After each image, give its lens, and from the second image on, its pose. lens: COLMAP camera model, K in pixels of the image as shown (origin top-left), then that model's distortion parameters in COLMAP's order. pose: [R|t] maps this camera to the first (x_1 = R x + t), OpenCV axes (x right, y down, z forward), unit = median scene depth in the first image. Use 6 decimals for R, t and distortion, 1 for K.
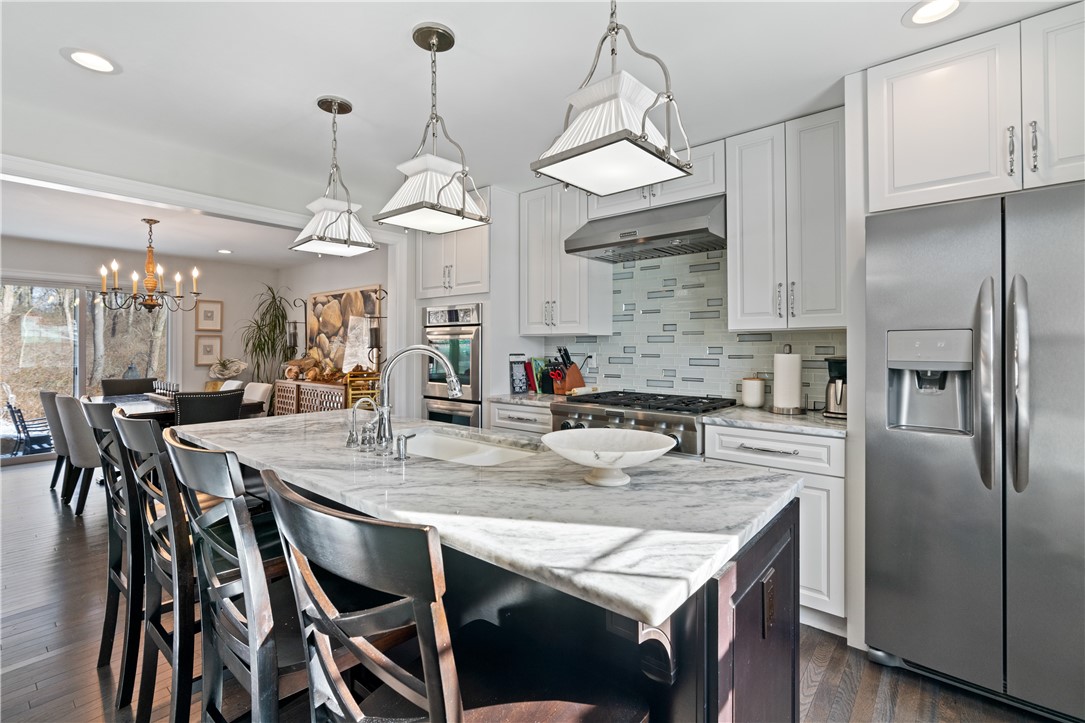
lens RADIAL K [[495.4, 0, 541.9], [0, 495.4, 342.1], [0, 0, 1]] dist [-0.010609, 0.000279]
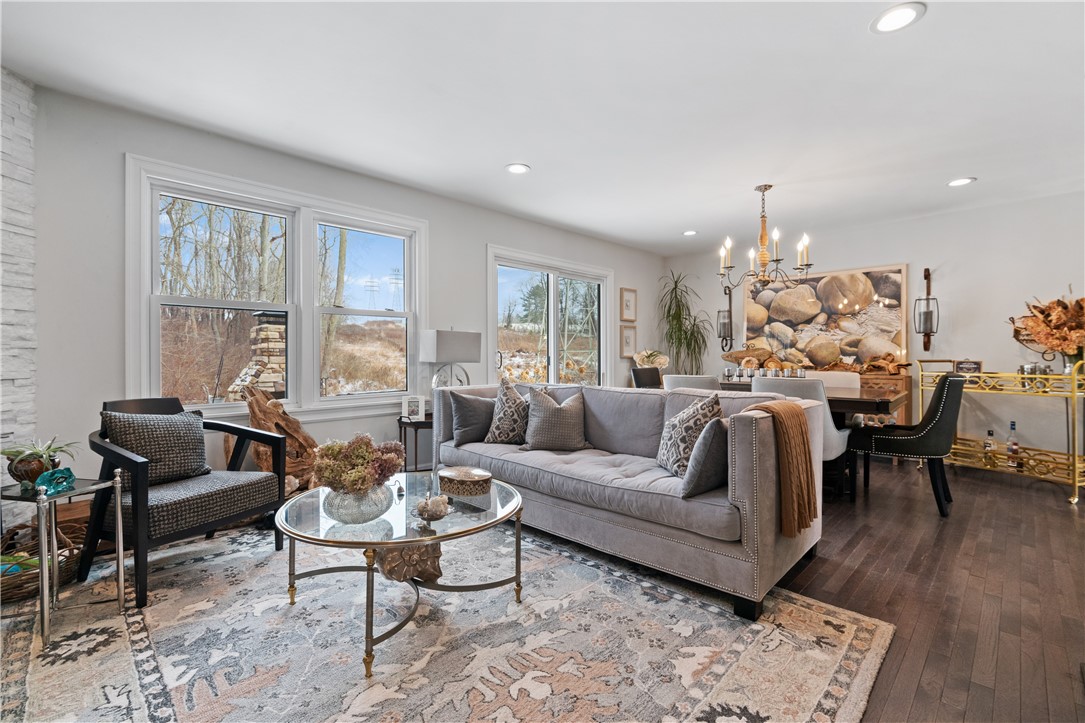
lens RADIAL K [[486.7, 0, 542.5], [0, 486.7, 355.4], [0, 0, 1]] dist [-0.016501, 0.009387]
pose [[0.996825, -0.000830, -0.079622, -1.010405], [0.001483, 0.999966, 0.008149, 0.046020], [0.079613, -0.008242, 0.996792, 0.076048]]
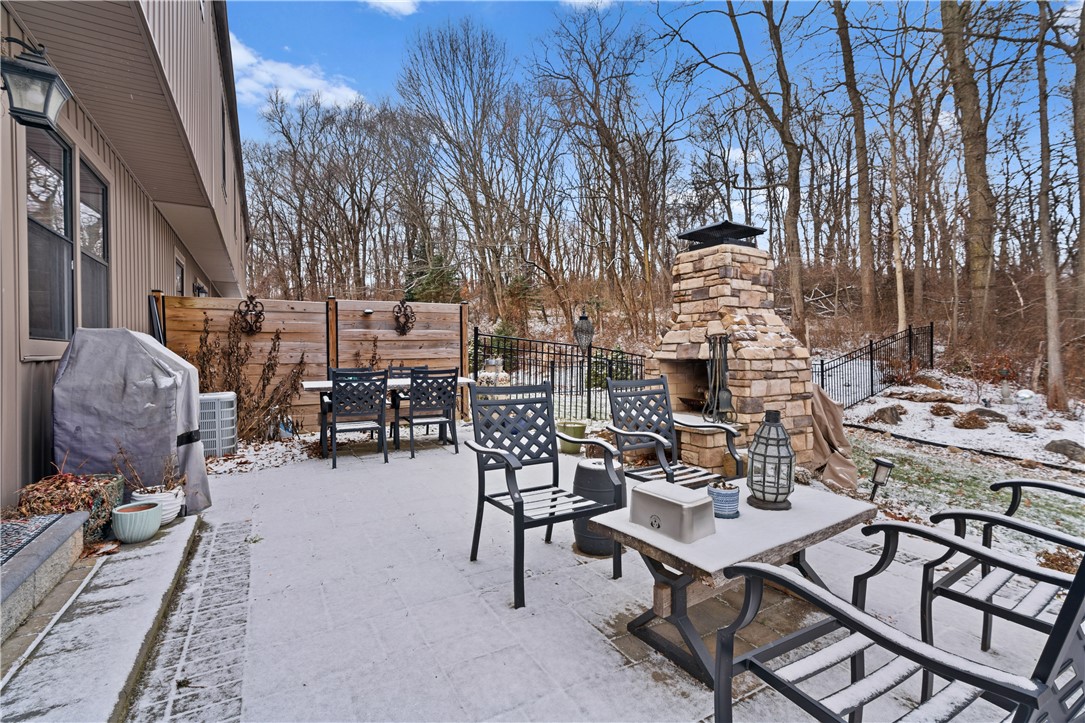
lens RADIAL K [[486.7, 0, 542.5], [0, 486.7, 355.4], [0, 0, 1]] dist [-0.016501, 0.009387]
pose [[-0.351424, 0.008814, -0.936175, -0.987670], [0.017683, 0.999840, 0.002776, 0.156997], [0.936049, -0.015579, -0.351524, 1.619731]]
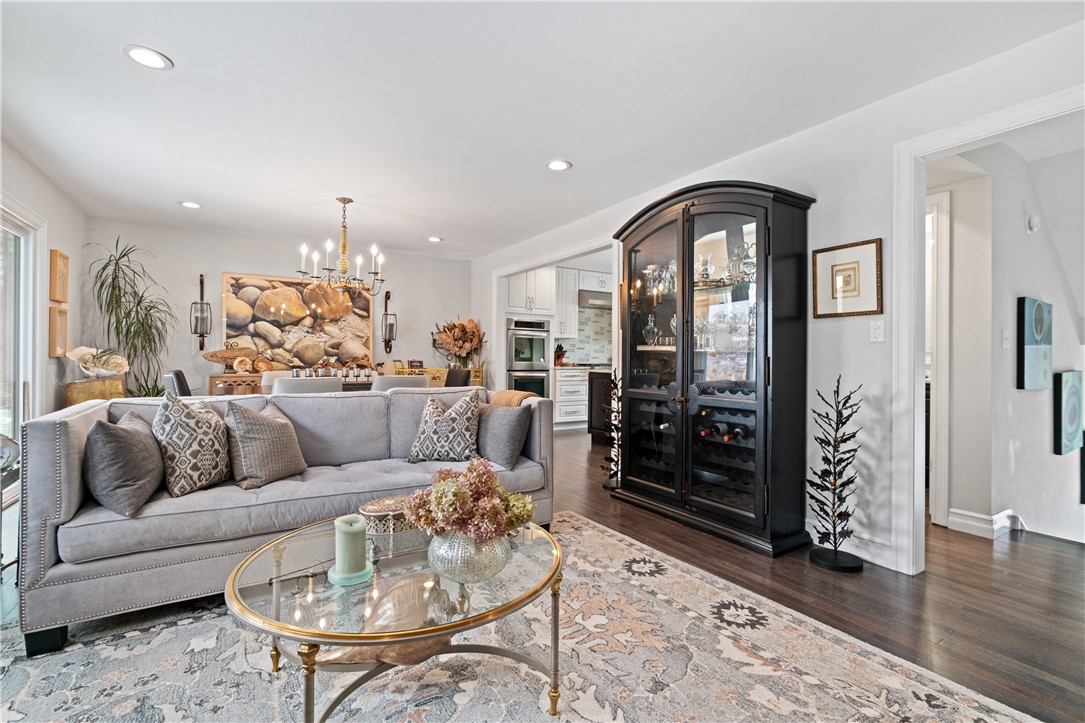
lens RADIAL K [[491.4, 0, 542.0], [0, 491.4, 356.8], [0, 0, 1]] dist [-0.001292, -0.000113]
pose [[0.306984, 0.003824, 0.951707, -1.424661], [-0.017765, 0.999841, 0.001713, 0.045961], [-0.951549, -0.017433, 0.307003, 0.298935]]
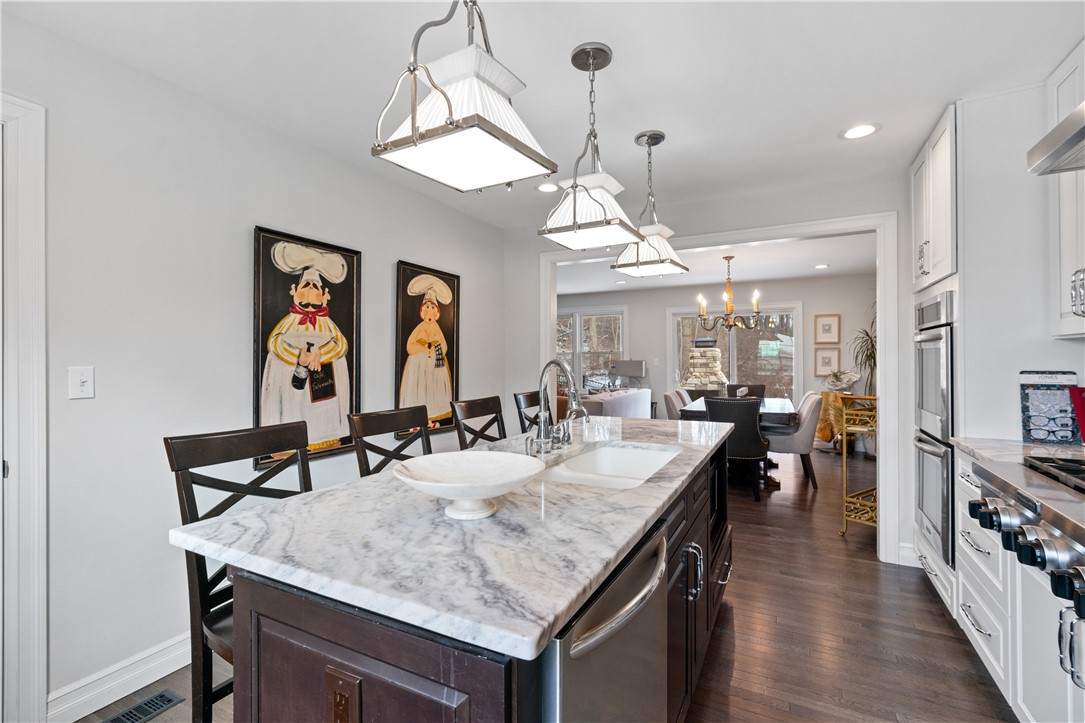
lens RADIAL K [[486.7, 0, 542.5], [0, 486.7, 355.4], [0, 0, 1]] dist [-0.016501, 0.009387]
pose [[0.214950, -0.008827, -0.976585, 0.266320], [0.013289, 0.999893, -0.006112, 0.001301], [0.976535, -0.011664, 0.215044, 0.246389]]
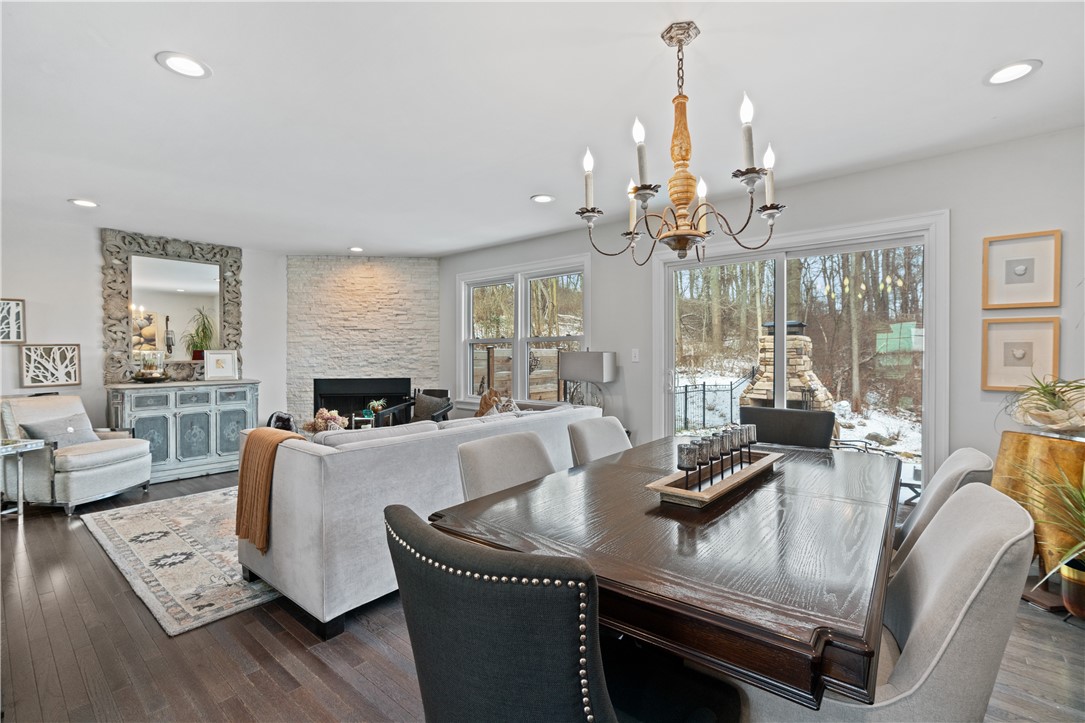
lens RADIAL K [[486.7, 0, 542.5], [0, 486.7, 355.4], [0, 0, 1]] dist [-0.016501, 0.009387]
pose [[-0.005847, 0.001761, -0.999981, -0.352536], [0.008015, 0.999966, 0.001714, 0.016806], [0.999951, -0.008004, -0.005861, 0.793766]]
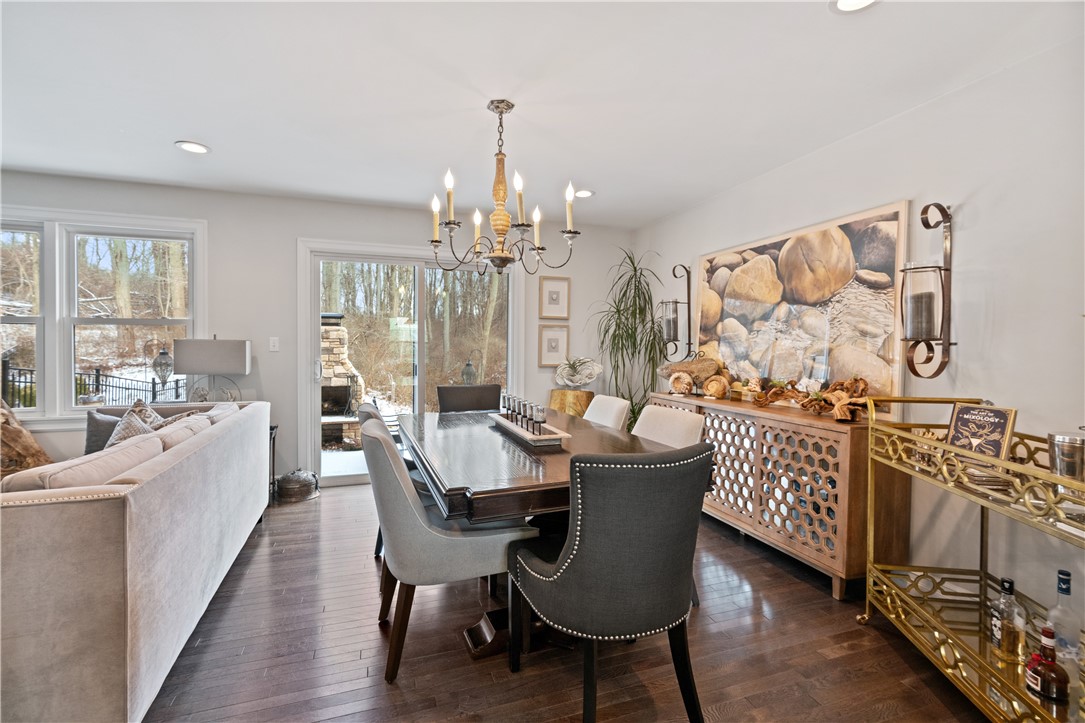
lens RADIAL K [[486.7, 0, 542.5], [0, 486.7, 355.4], [0, 0, 1]] dist [-0.016501, 0.009387]
pose [[0.857778, 0.016147, -0.513767, -0.424550], [-0.002686, 0.999634, 0.026933, 0.014869], [0.514014, -0.021723, 0.857507, 0.496543]]
